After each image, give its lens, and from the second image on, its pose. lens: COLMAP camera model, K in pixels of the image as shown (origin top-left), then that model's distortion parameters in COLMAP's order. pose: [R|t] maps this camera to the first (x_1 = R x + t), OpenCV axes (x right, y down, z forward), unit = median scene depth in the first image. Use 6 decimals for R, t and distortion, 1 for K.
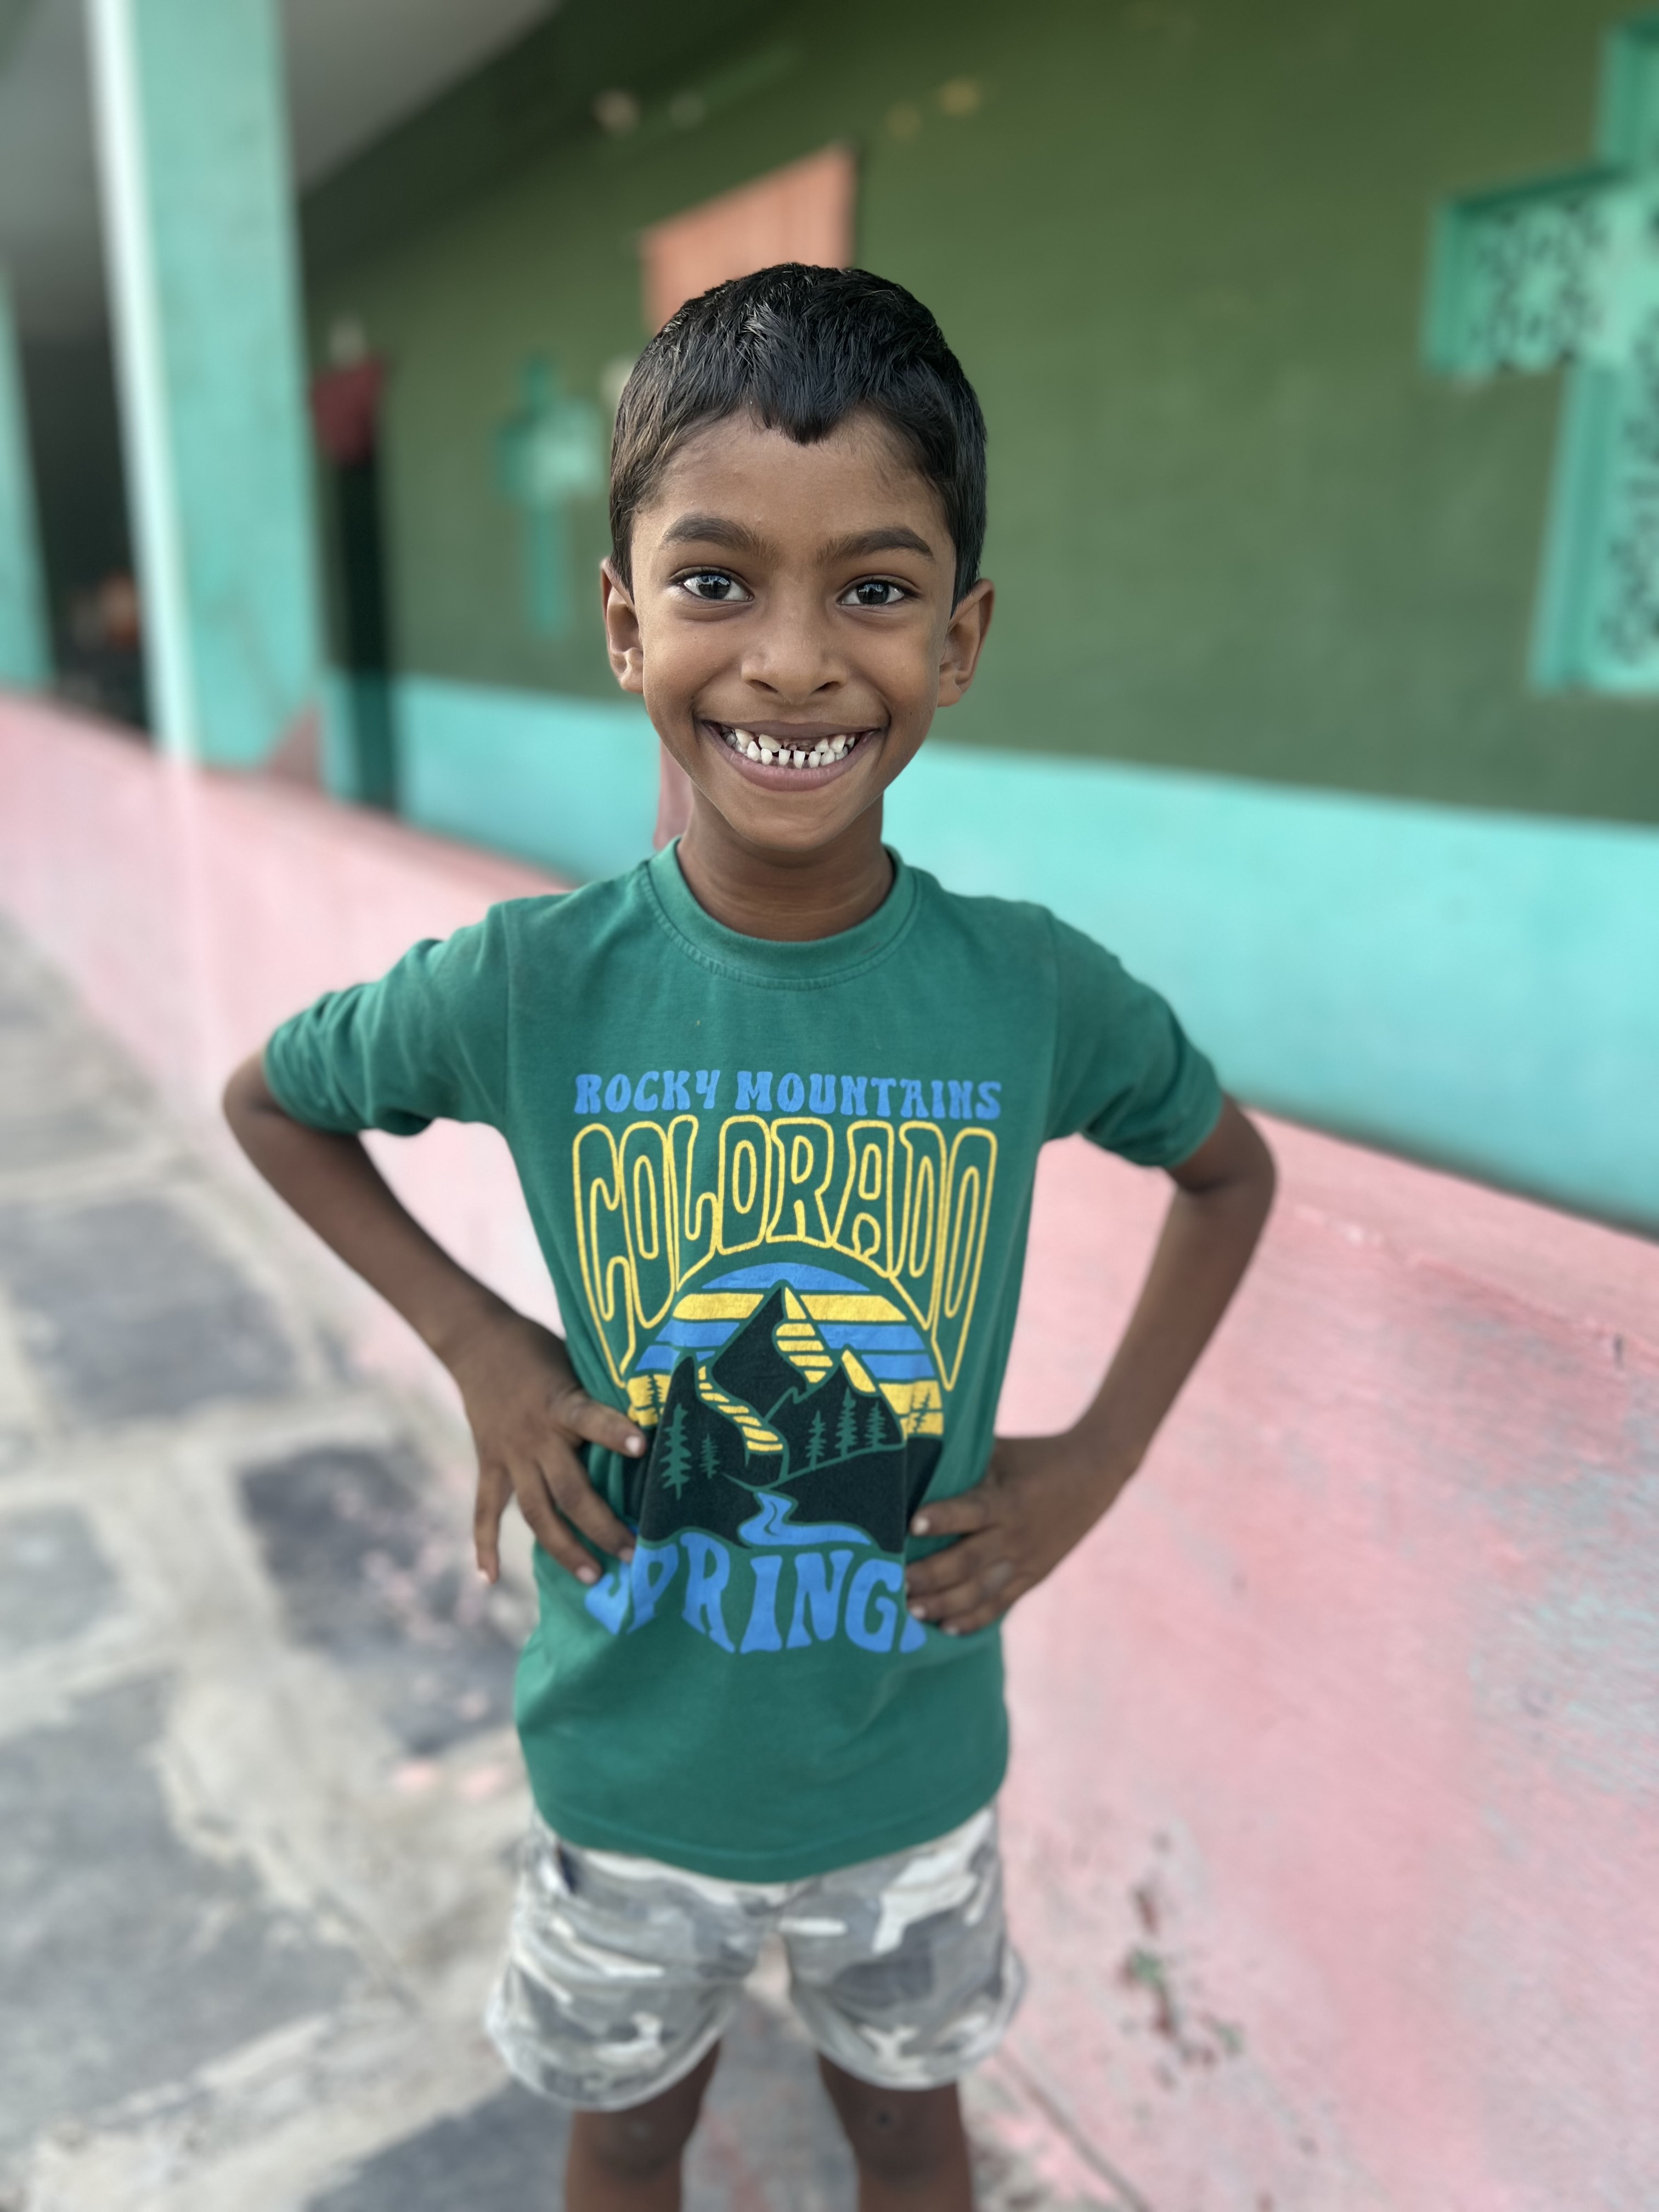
lens RADIAL K [[1671.8, 0, 833.6], [0, 1671.8, 1109.9], [0, 0, 1]] dist [0.031238, -0.040316]
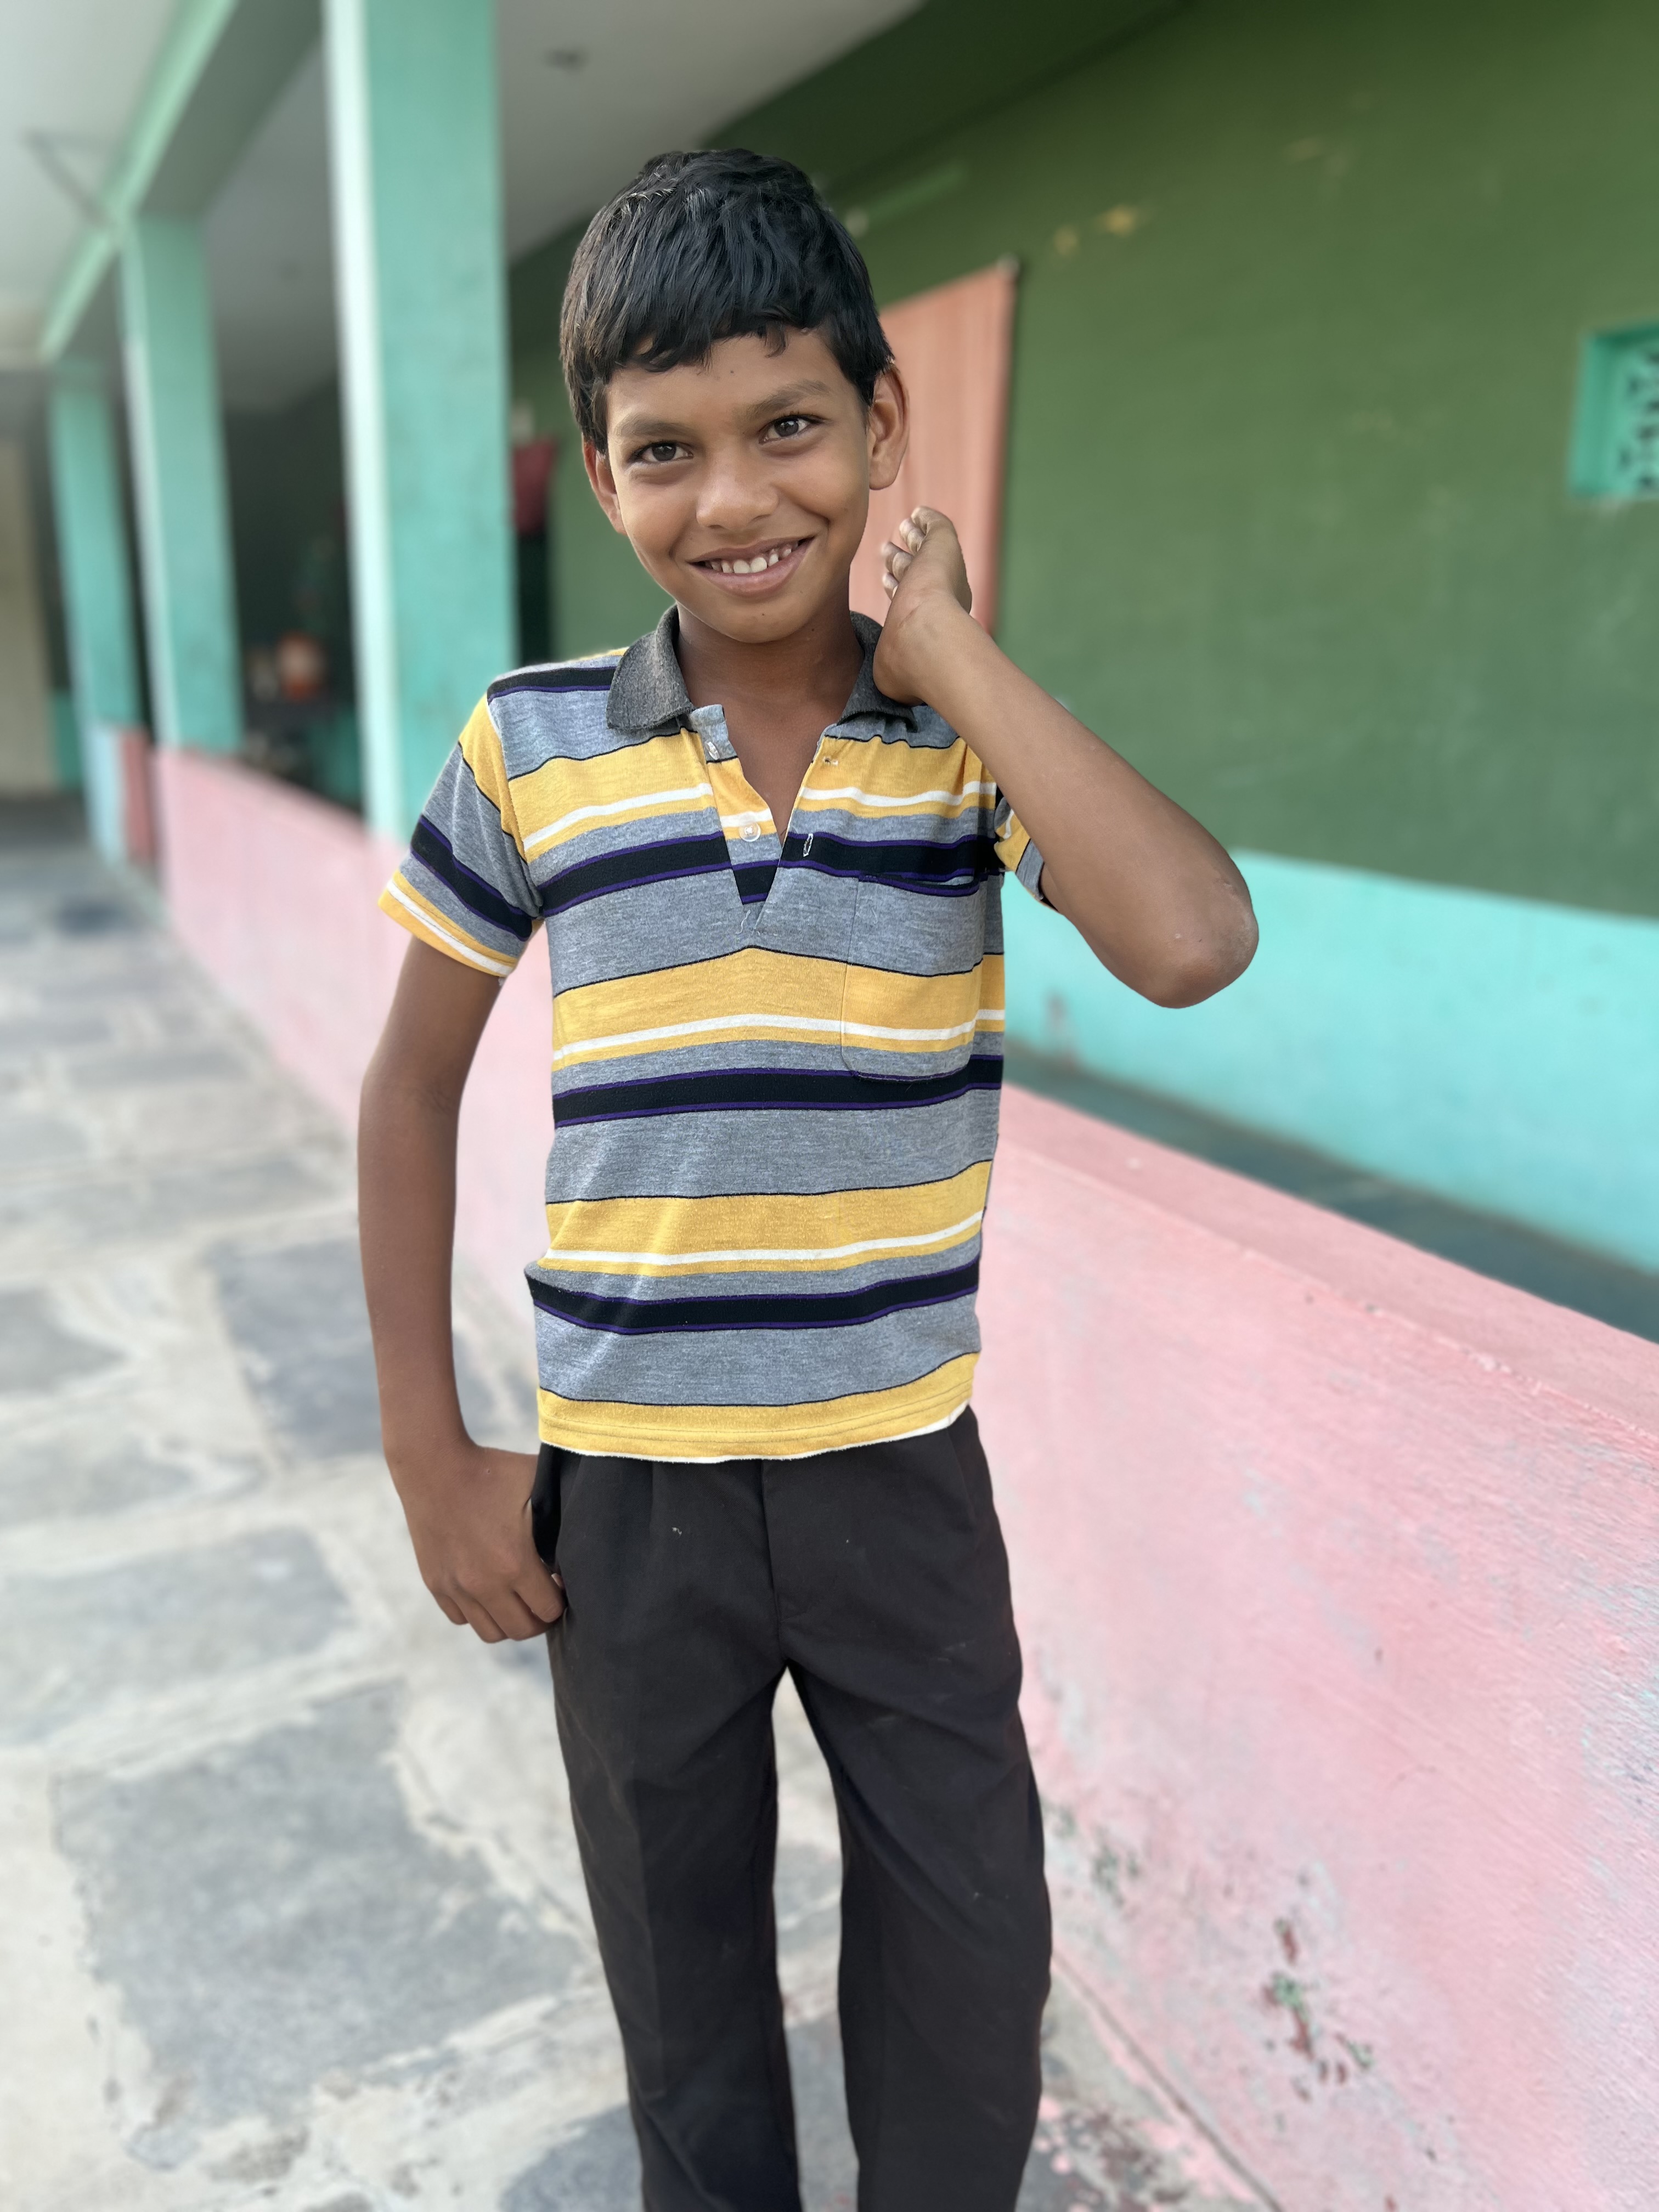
lens RADIAL K [[1671.8, 0, 829.7], [0, 1671.8, 1107.4], [0, 0, 1]] dist [0.031238, -0.040316]
pose [[0.997065, 0.024388, -0.072565, -0.027345], [-0.026051, 0.999417, -0.022050, -0.026883], [0.071985, 0.023876, 0.997120, -0.085305]]
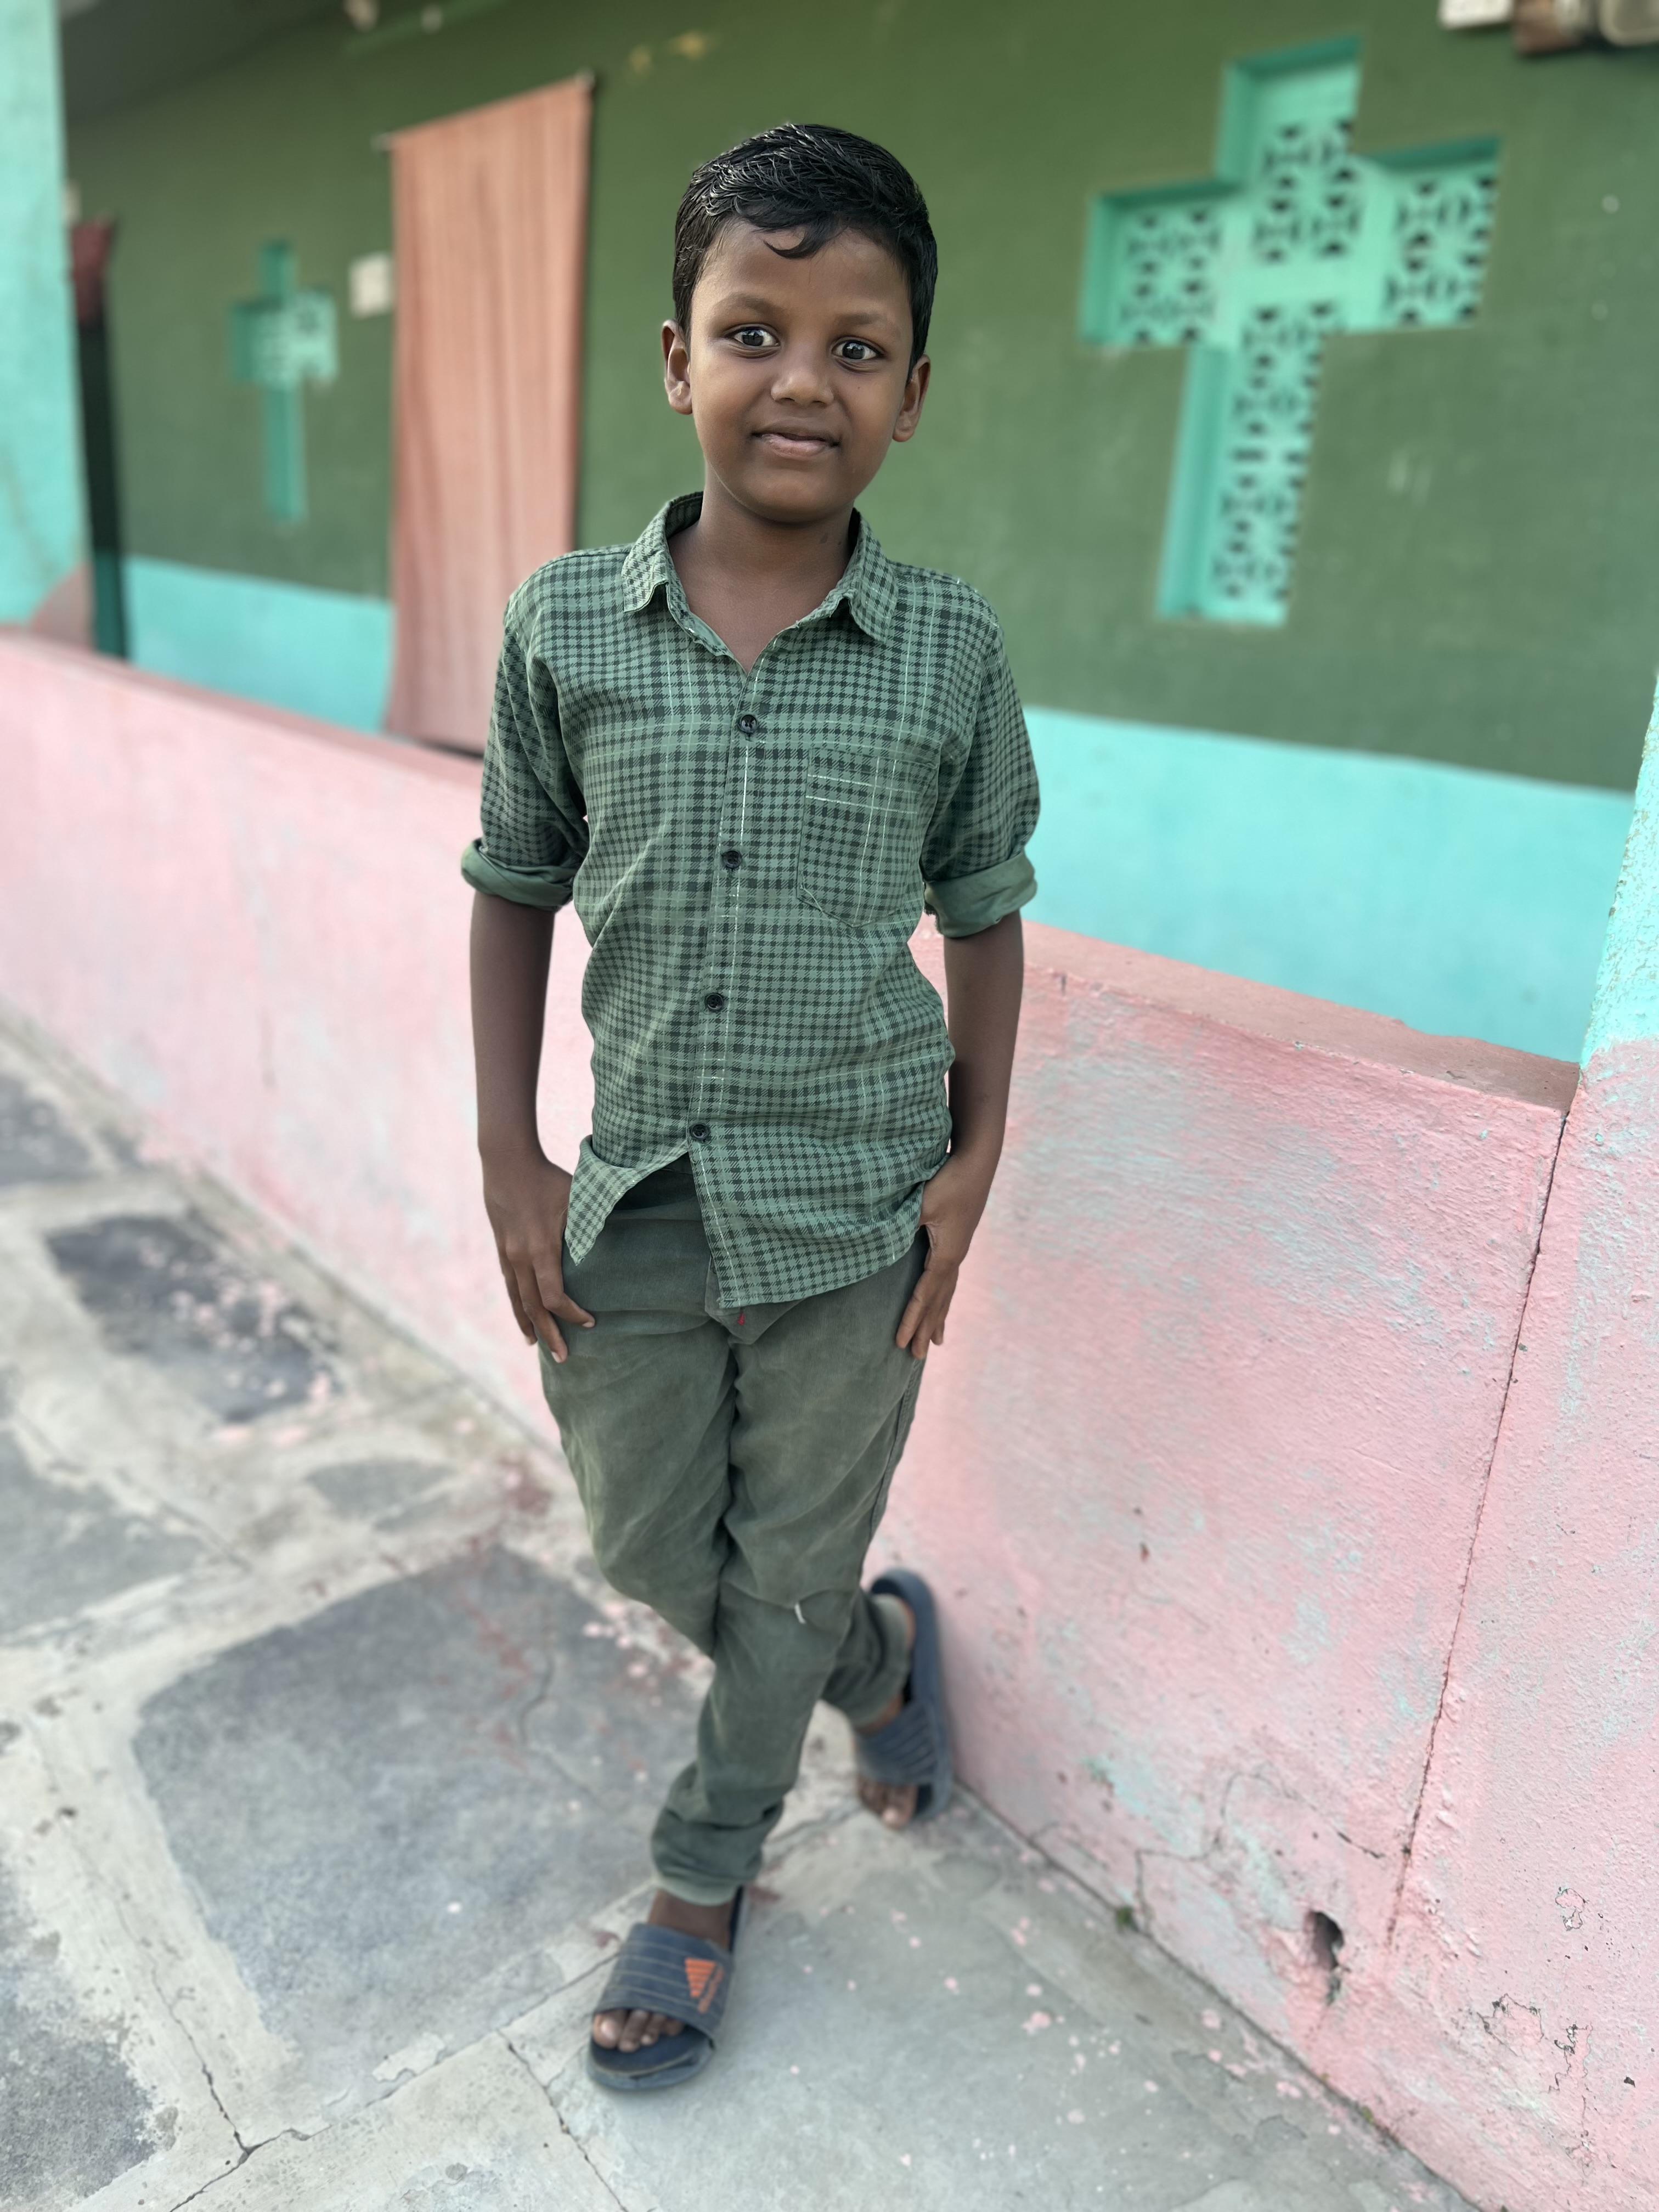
lens RADIAL K [[1671.8, 0, 844.6], [0, 1671.8, 1119.7], [0, 0, 1]] dist [0.031238, -0.040316]
pose [[0.985822, 0.007595, 0.167622, -0.008794], [-0.015866, 0.998718, 0.048059, 0.070052], [-0.167042, -0.050037, 0.984679, -0.210401]]
